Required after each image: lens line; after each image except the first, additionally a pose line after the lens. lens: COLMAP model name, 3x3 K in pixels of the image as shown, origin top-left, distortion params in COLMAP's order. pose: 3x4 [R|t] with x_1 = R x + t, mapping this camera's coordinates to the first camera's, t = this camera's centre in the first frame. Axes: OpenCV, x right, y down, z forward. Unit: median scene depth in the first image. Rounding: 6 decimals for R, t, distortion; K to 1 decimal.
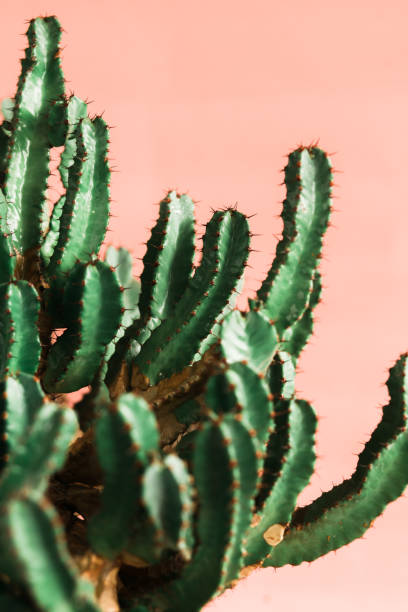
lens RADIAL K [[1687.0, 0, 204.0], [0, 1687.0, 306.0], [0, 0, 1]] dist [0.361889, 1.517182]
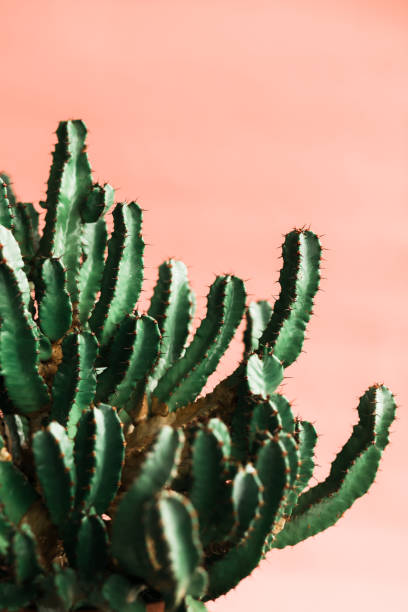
lens RADIAL K [[1687.0, 0, 204.0], [0, 1687.0, 306.0], [0, 0, 1]] dist [0.361889, 1.517182]
pose [[0.960488, 0.004774, 0.278279, -0.374301], [-0.001921, 0.999943, -0.010524, -0.020325], [-0.278313, 0.009573, 0.960443, -0.241823]]
